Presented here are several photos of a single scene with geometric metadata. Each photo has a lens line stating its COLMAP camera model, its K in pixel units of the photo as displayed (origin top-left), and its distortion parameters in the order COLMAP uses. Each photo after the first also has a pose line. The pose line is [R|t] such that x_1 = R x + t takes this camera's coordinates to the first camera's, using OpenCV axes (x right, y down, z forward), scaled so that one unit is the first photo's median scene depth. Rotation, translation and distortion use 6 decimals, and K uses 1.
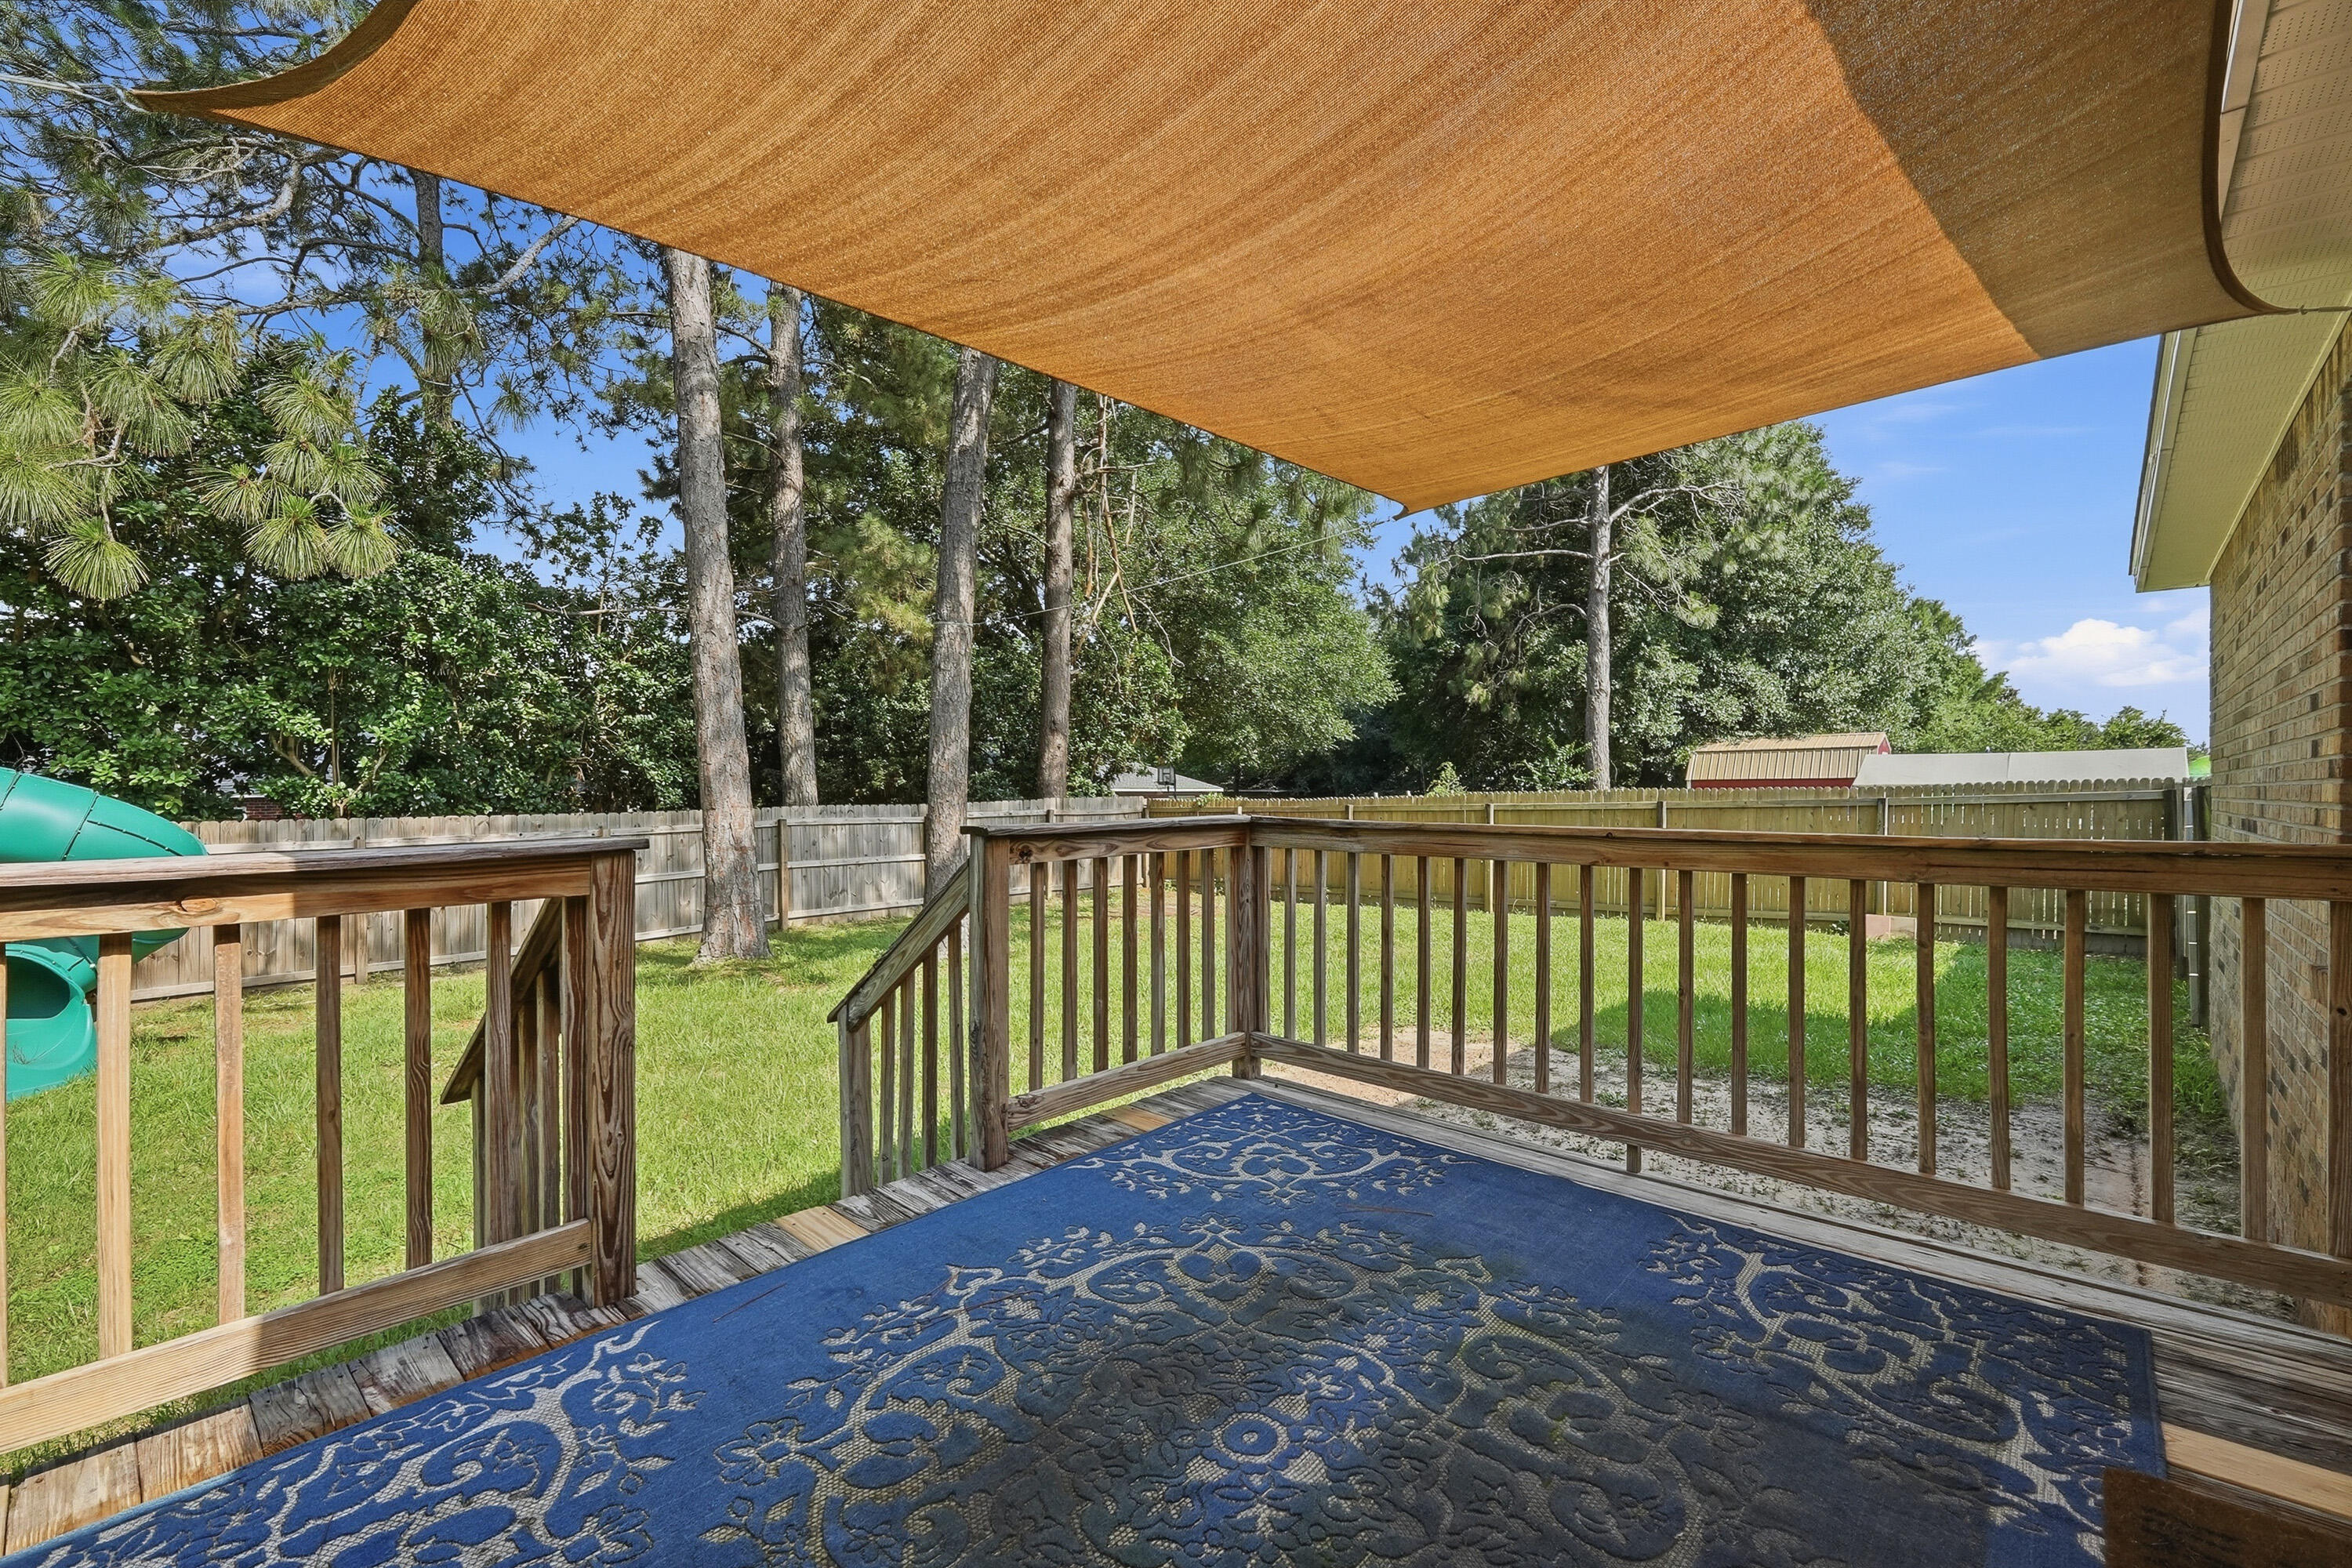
lens RADIAL K [[1009.4, 0, 1177.8], [0, 1009.4, 786.5], [0, 0, 1]] dist [-0.001901, 0.001091]
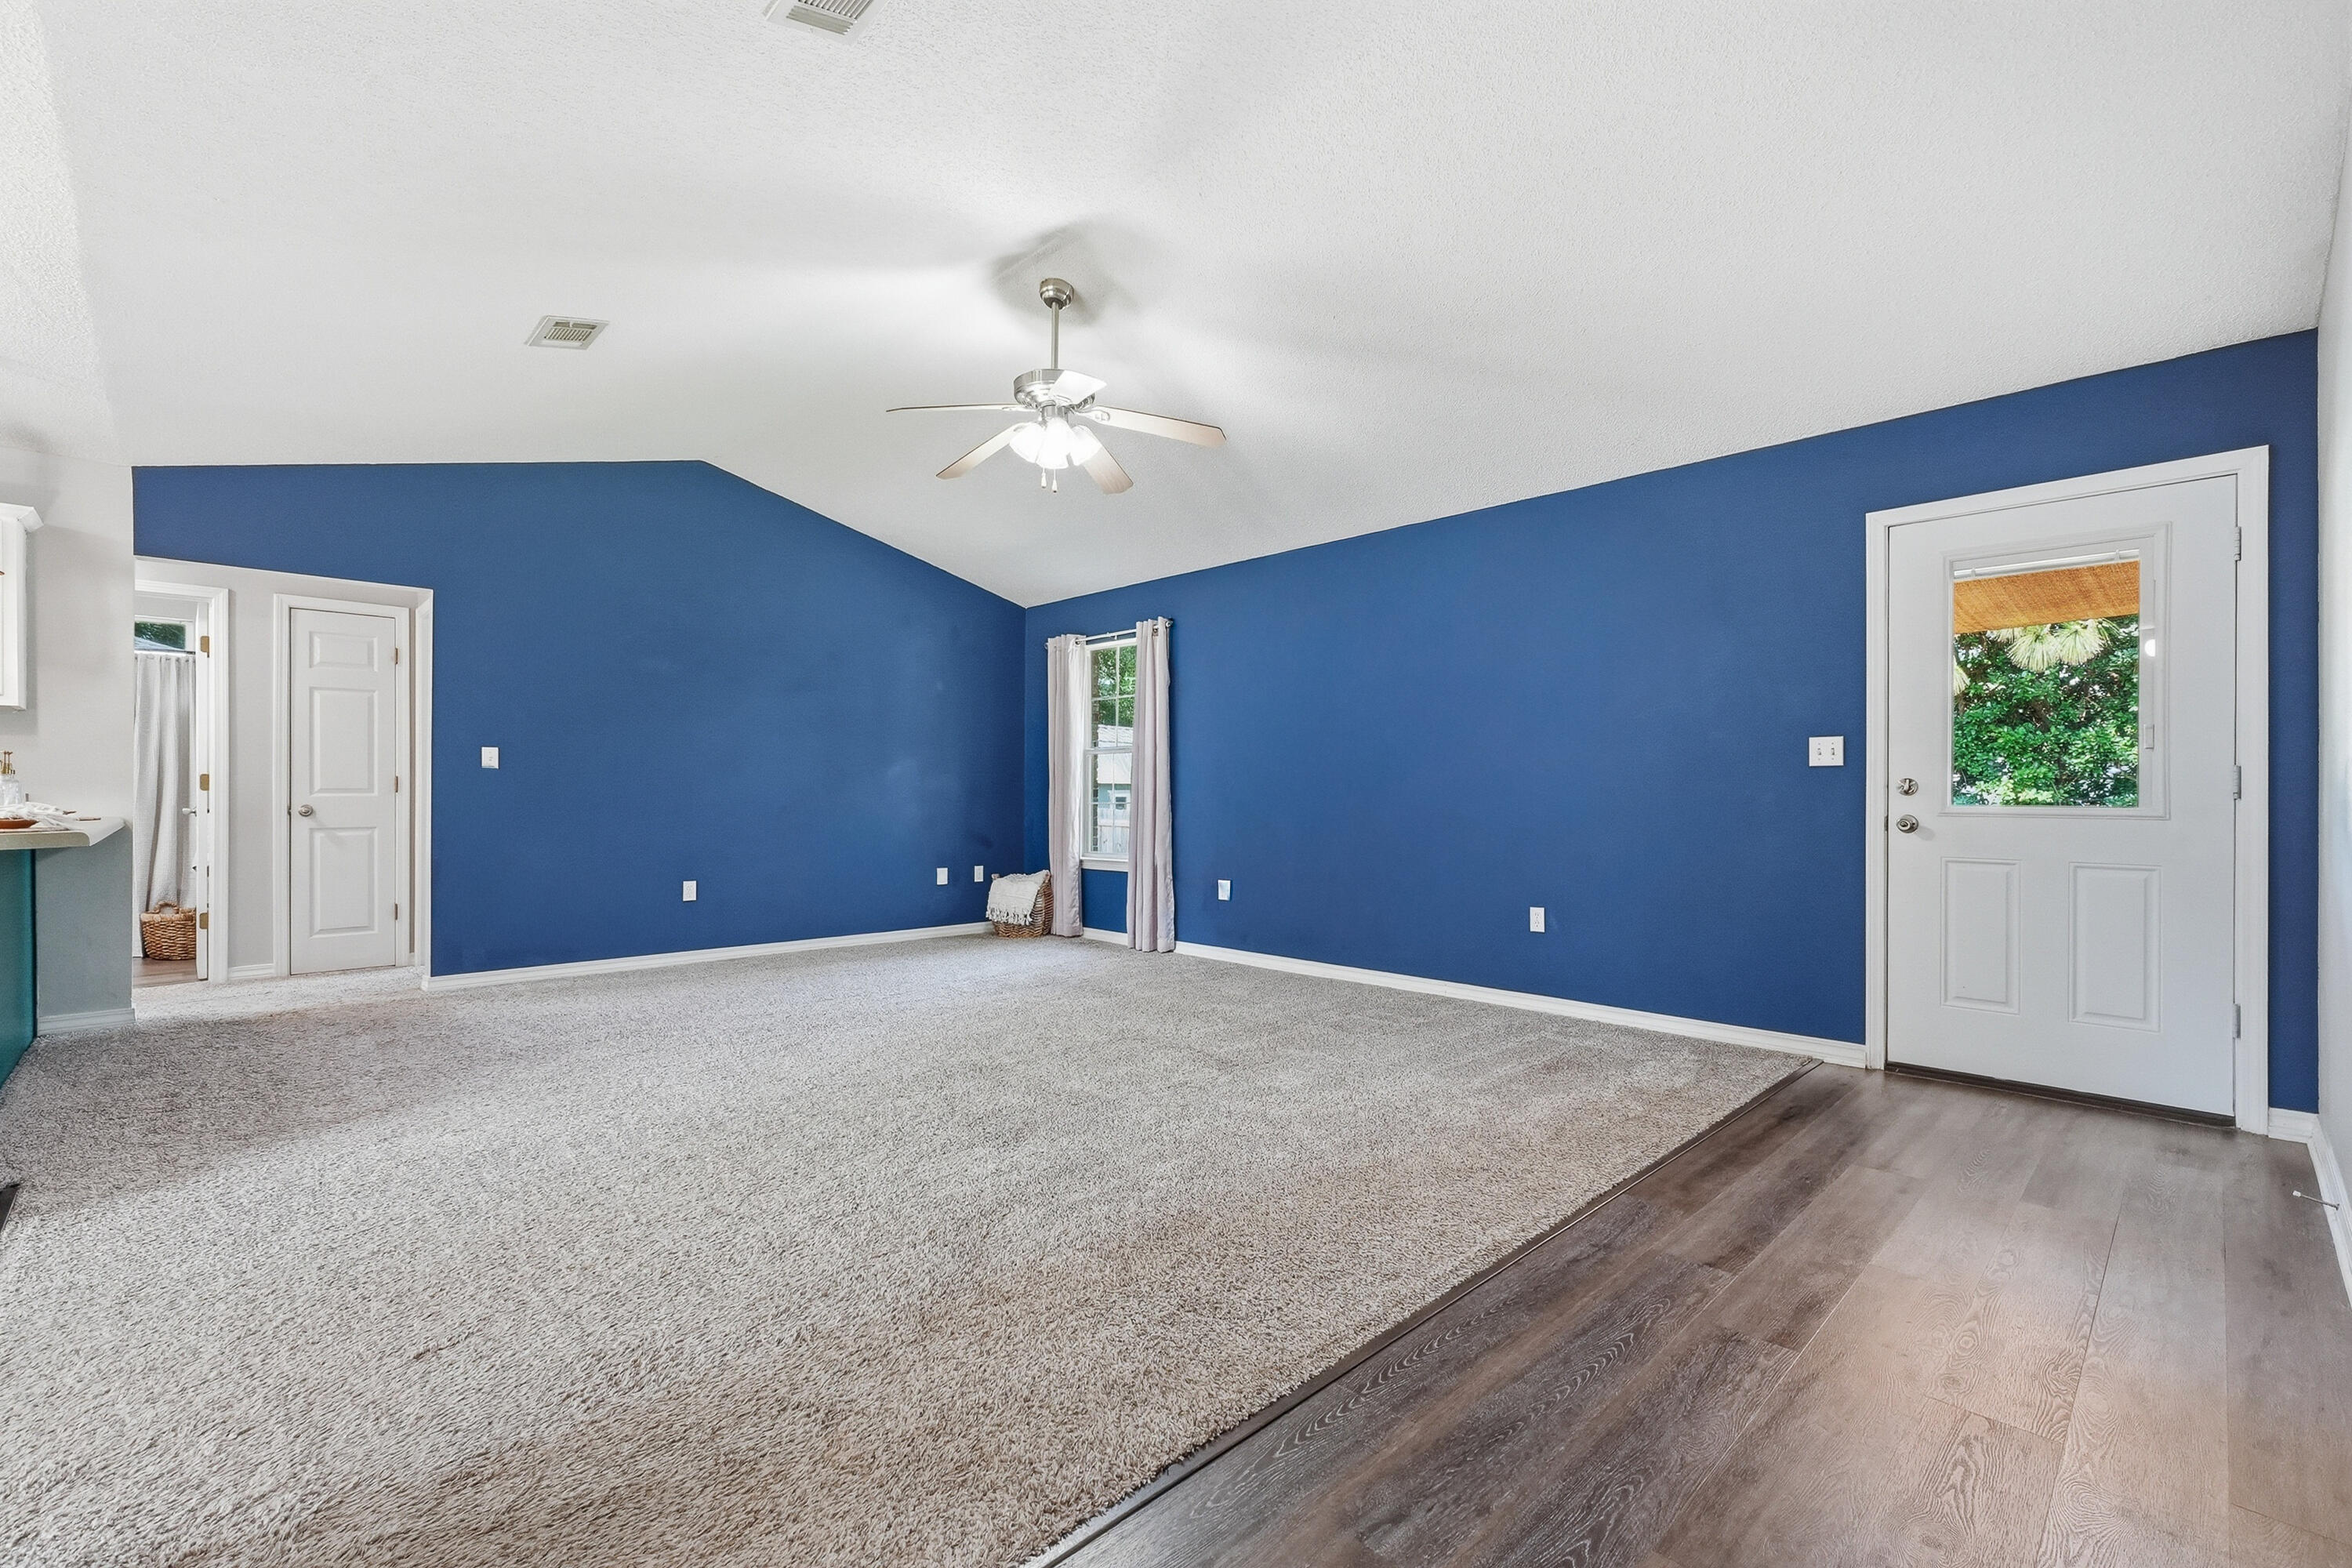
lens RADIAL K [[1009.4, 0, 1163.1], [0, 1009.4, 790.3], [0, 0, 1]] dist [-0.001901, 0.001091]
pose [[-0.069057, -0.002490, -0.997610, 0.313767], [-0.007824, 0.999967, -0.001954, -0.001486], [0.997582, 0.007670, -0.069074, -0.099876]]
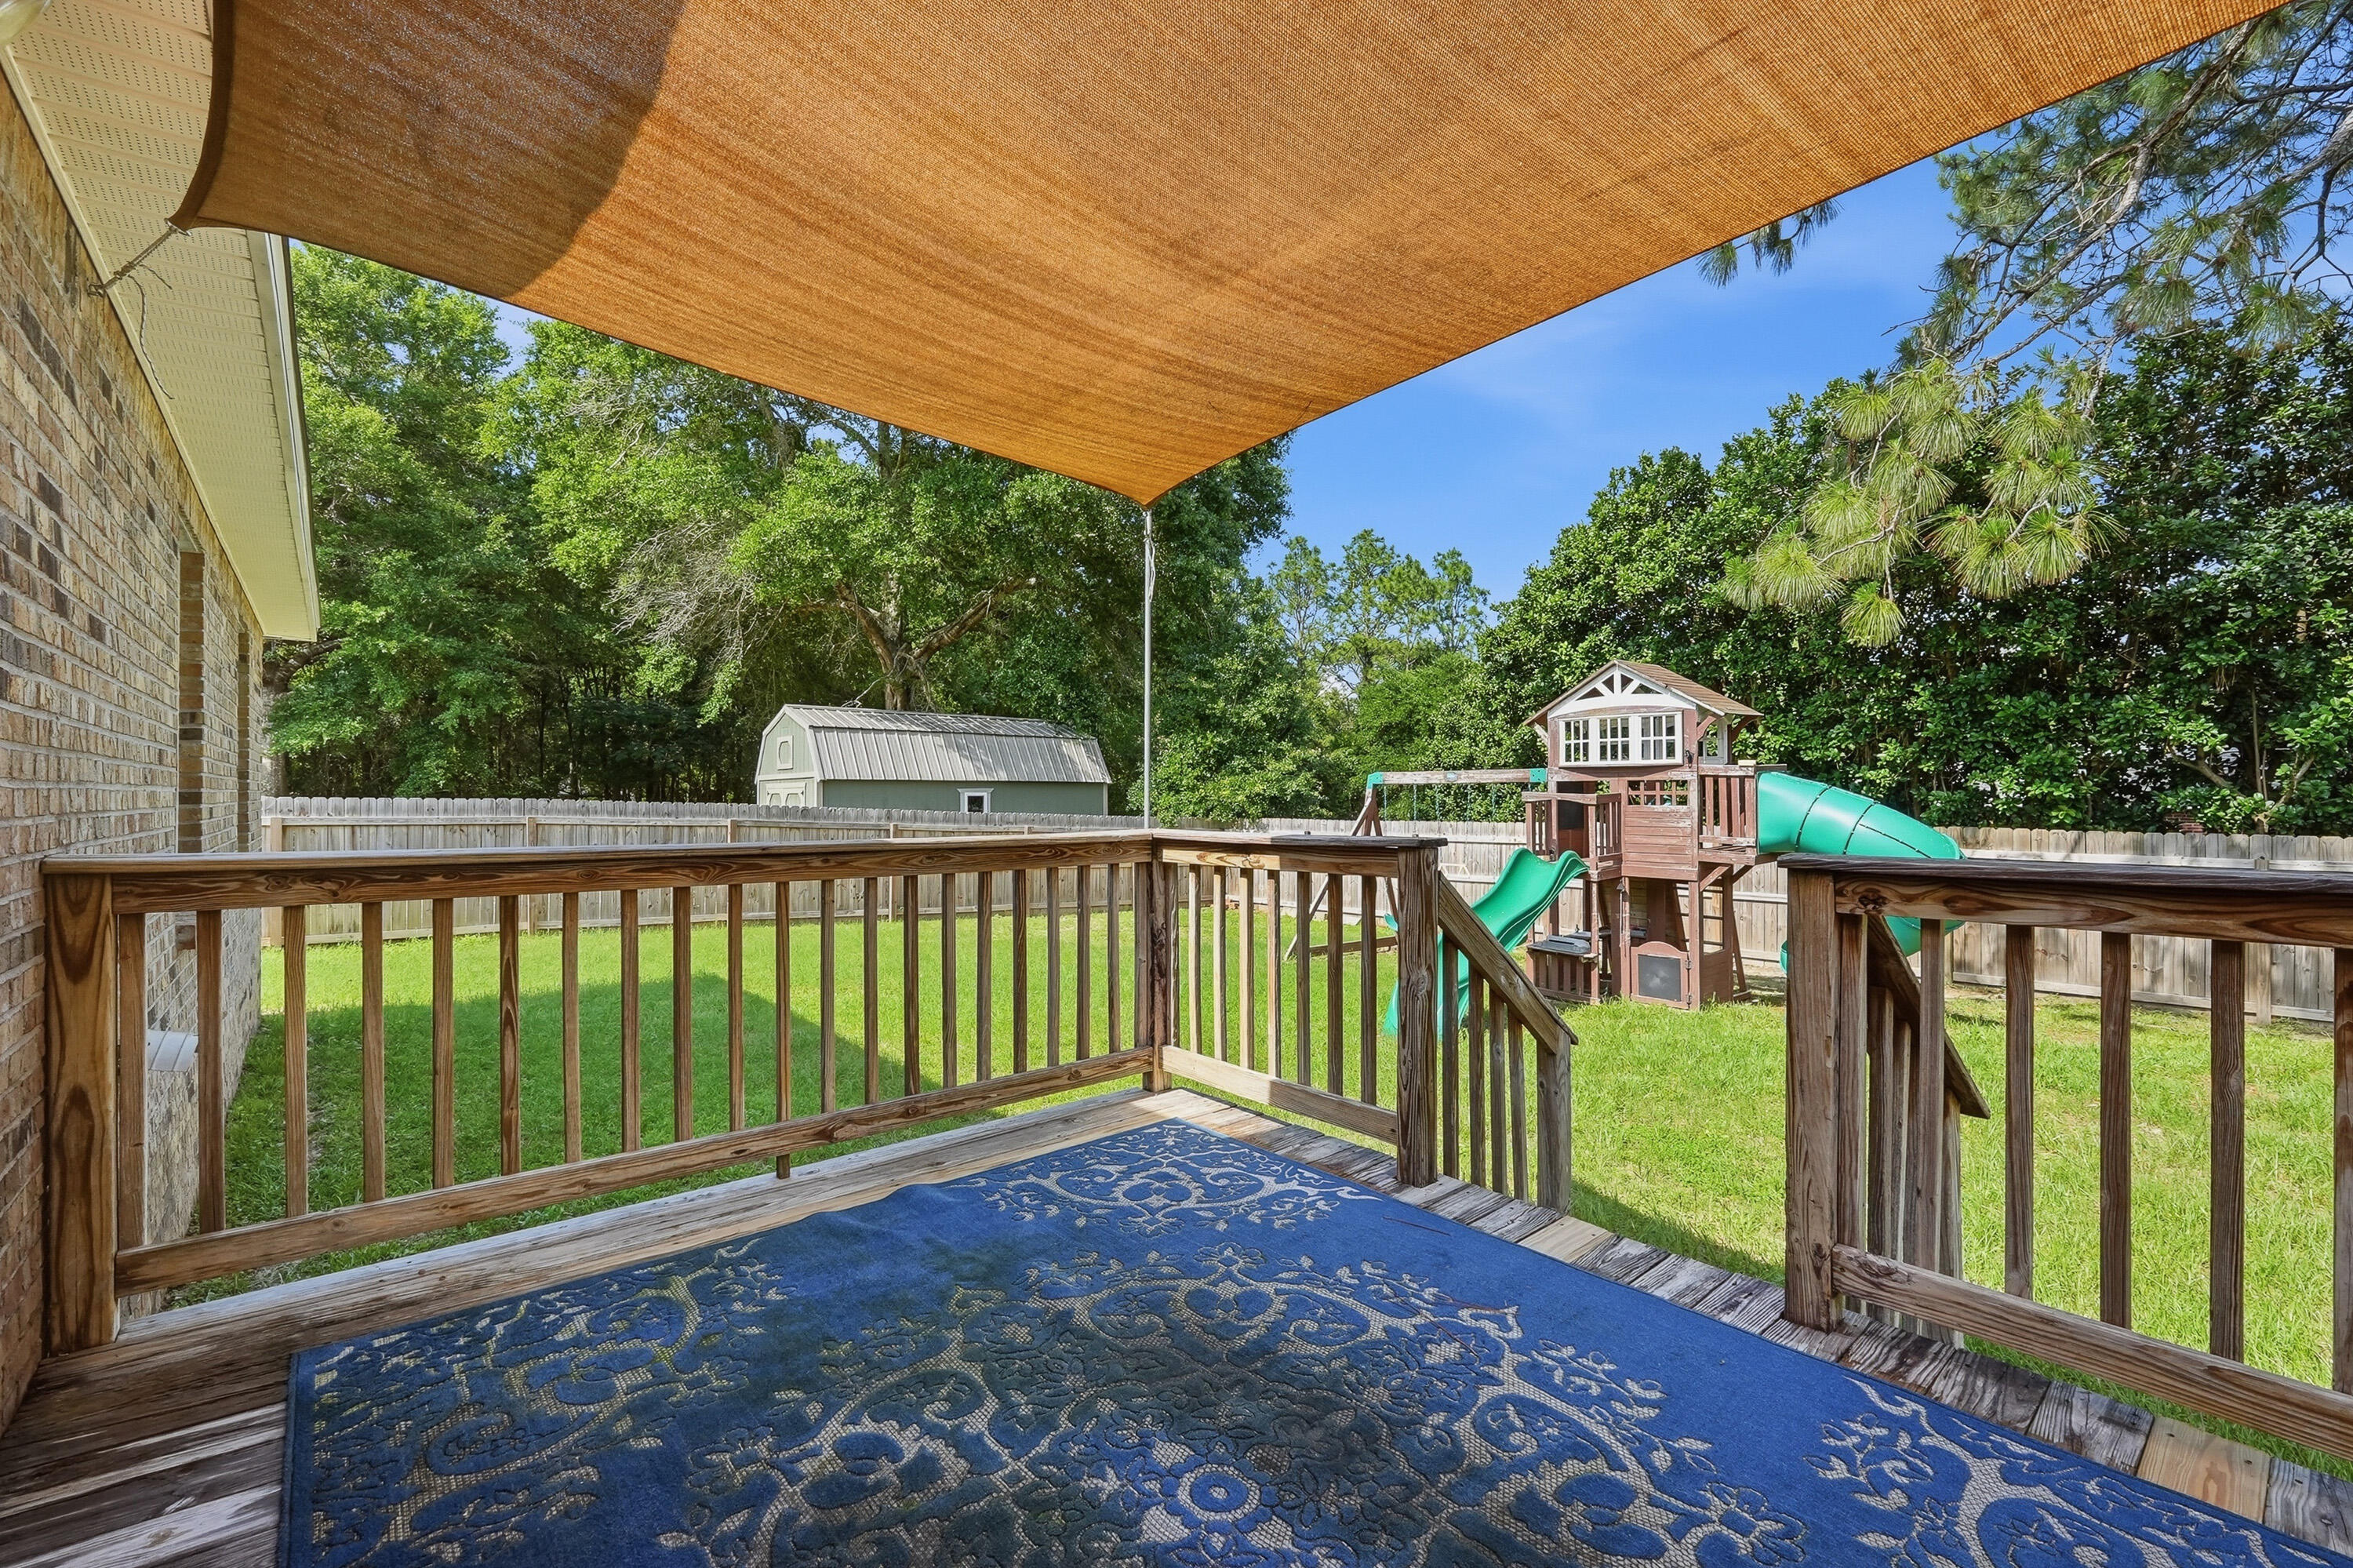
lens RADIAL K [[1009.8, 0, 1174.4], [0, 1009.8, 787.4], [0, 0, 1]] dist [-0.001901, 0.001091]
pose [[-0.128799, -0.005371, -0.991656, 0.106591], [-0.003986, 0.999980, -0.004899, -0.000953], [0.991663, 0.003321, -0.128817, 0.113067]]
